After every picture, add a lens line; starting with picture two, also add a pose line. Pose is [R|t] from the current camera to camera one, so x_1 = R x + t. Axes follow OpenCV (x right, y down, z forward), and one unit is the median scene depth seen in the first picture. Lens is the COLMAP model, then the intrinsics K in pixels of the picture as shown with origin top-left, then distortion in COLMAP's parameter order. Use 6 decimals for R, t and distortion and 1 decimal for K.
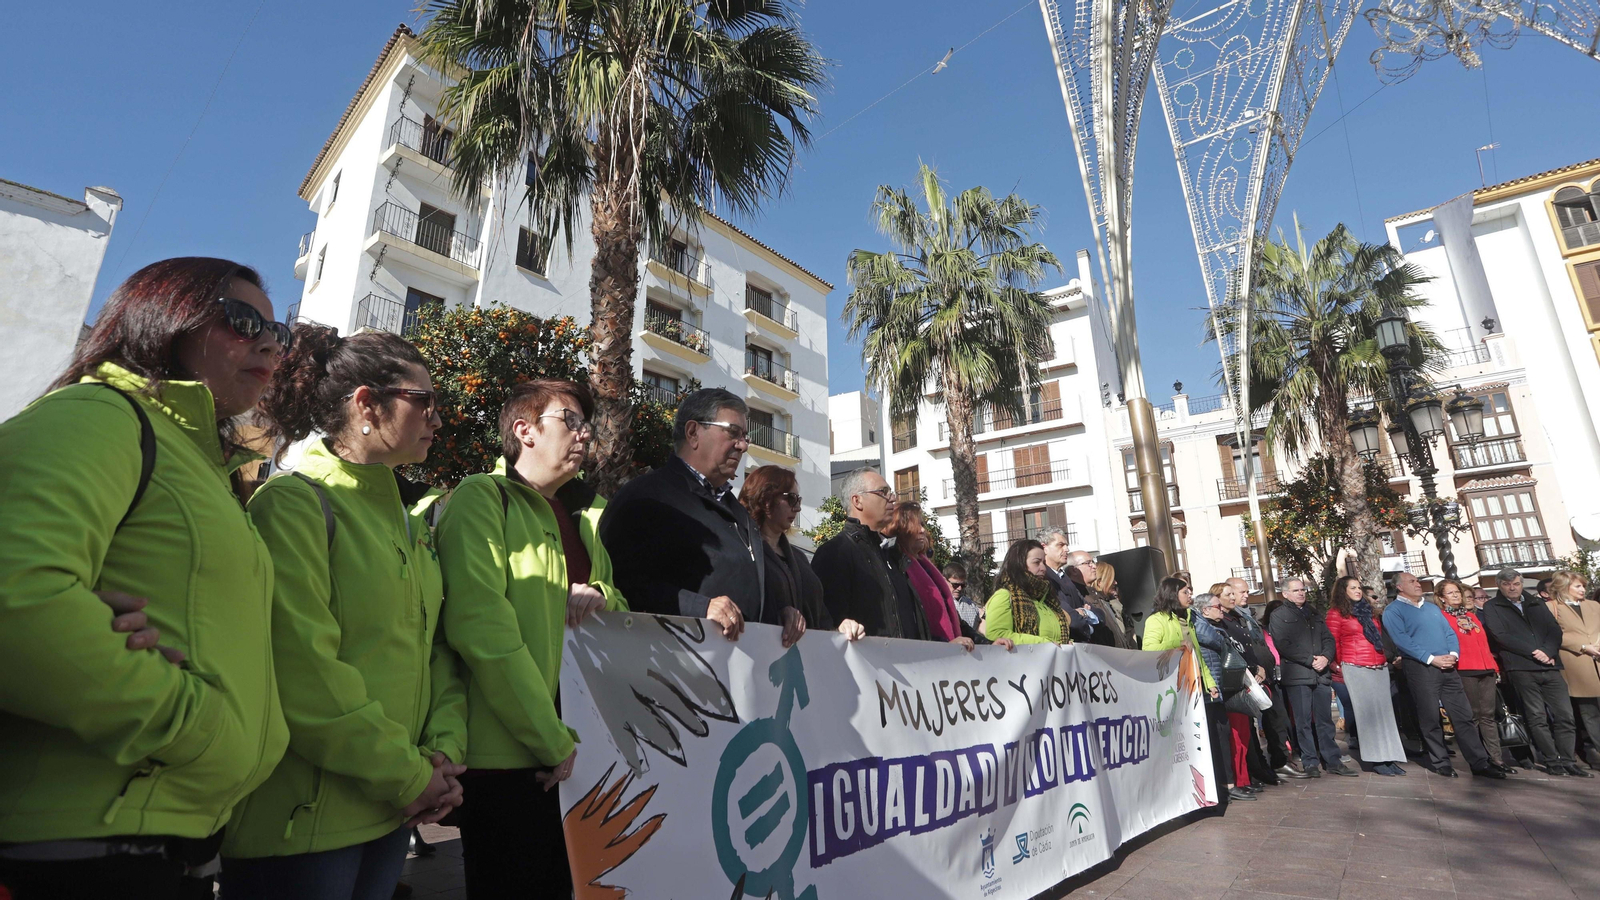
lens RADIAL K [[803.3, 0, 800.0], [0, 803.3, 450.0], [0, 0, 1]] dist [-0.101355, 0.040033]
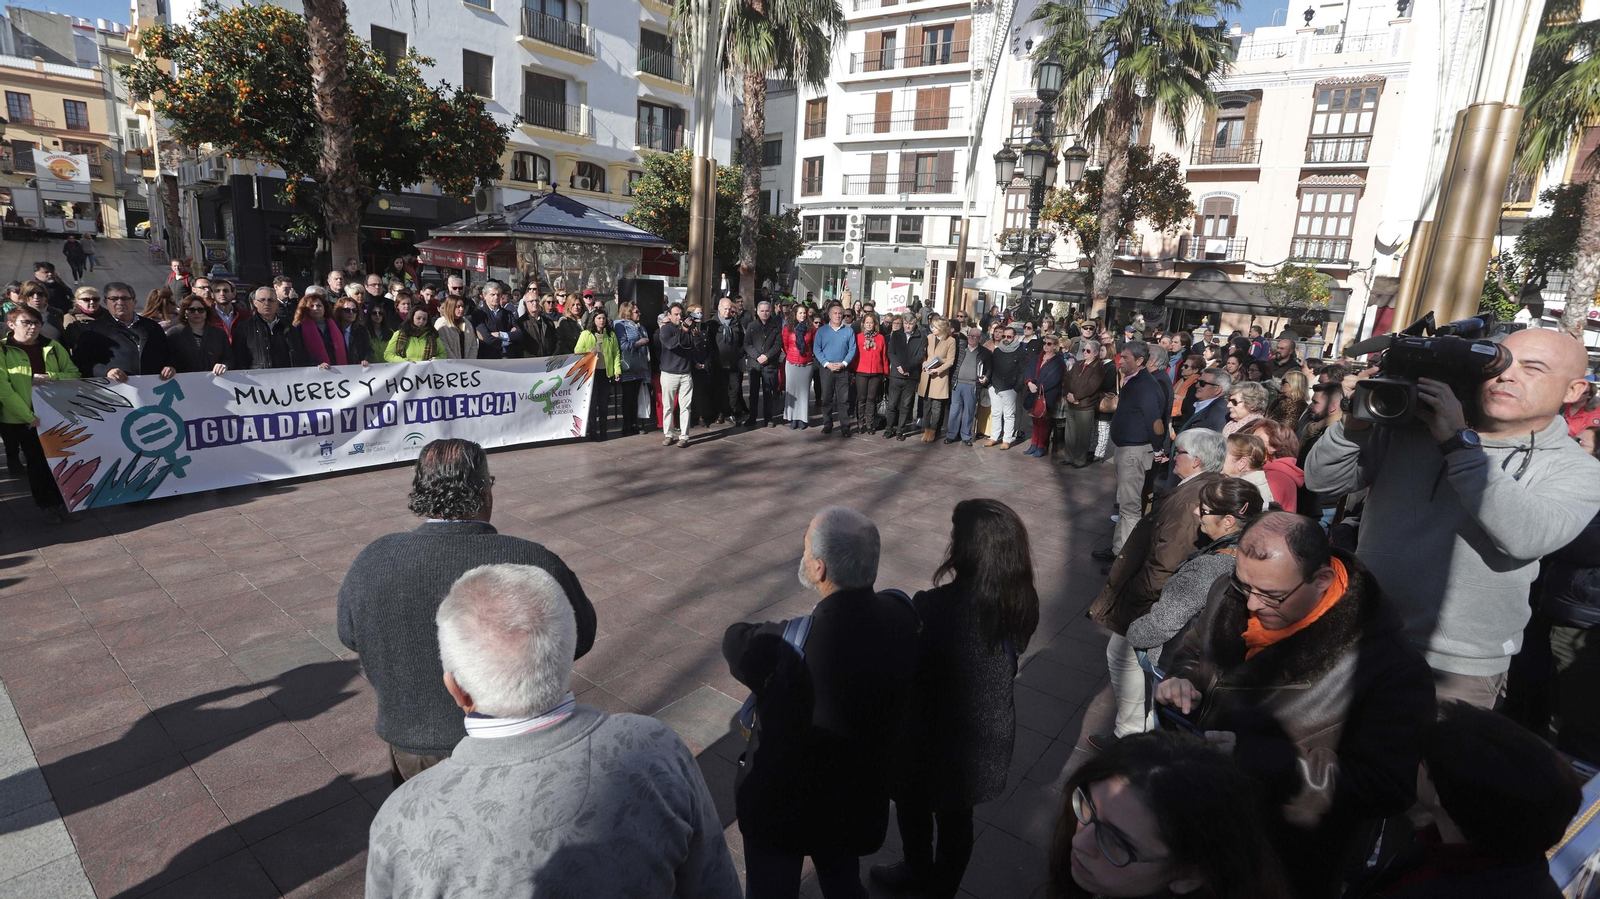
lens RADIAL K [[753.3, 0, 769.9], [0, 753.3, 453.6], [0, 0, 1]] dist [-0.053019, 0.022112]
pose [[0.997373, 0.068688, 0.022989, 1.530026], [-0.071241, 0.872890, 0.482688, -0.694644], [0.013088, -0.483058, 0.875490, -1.030995]]
